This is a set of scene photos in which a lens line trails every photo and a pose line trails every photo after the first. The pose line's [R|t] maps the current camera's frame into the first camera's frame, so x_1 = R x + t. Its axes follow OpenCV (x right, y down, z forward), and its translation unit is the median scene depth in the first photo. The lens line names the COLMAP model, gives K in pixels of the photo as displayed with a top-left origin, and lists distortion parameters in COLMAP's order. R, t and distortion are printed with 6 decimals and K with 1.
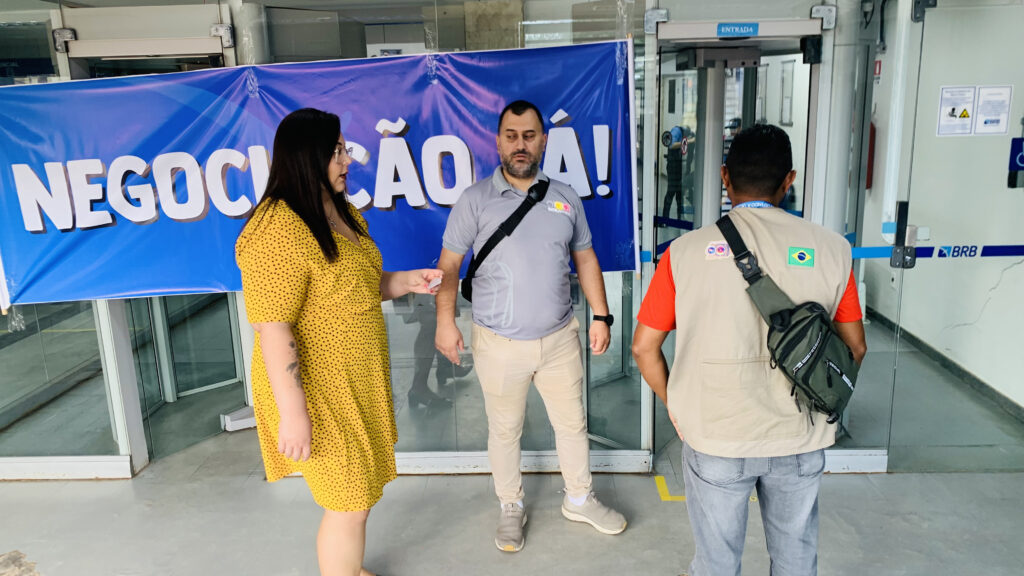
lens RADIAL K [[823.0, 0, 507.0], [0, 823.0, 294.4], [0, 0, 1]] dist [0.037949, -0.042658]
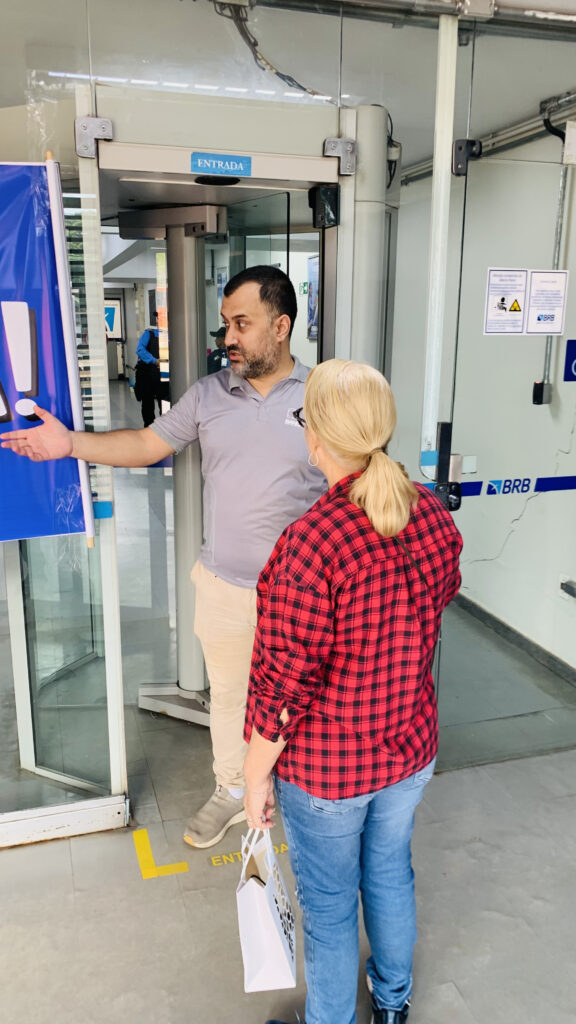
lens RADIAL K [[823.0, 0, 277.4], [0, 823.0, 515.5], [0, 0, 1]] dist [0.037949, -0.042658]
pose [[0.944415, -0.047150, 0.325356, 0.087870], [0.046250, 0.998875, 0.010505, -0.042913], [-0.325485, 0.005126, 0.945533, 0.342726]]
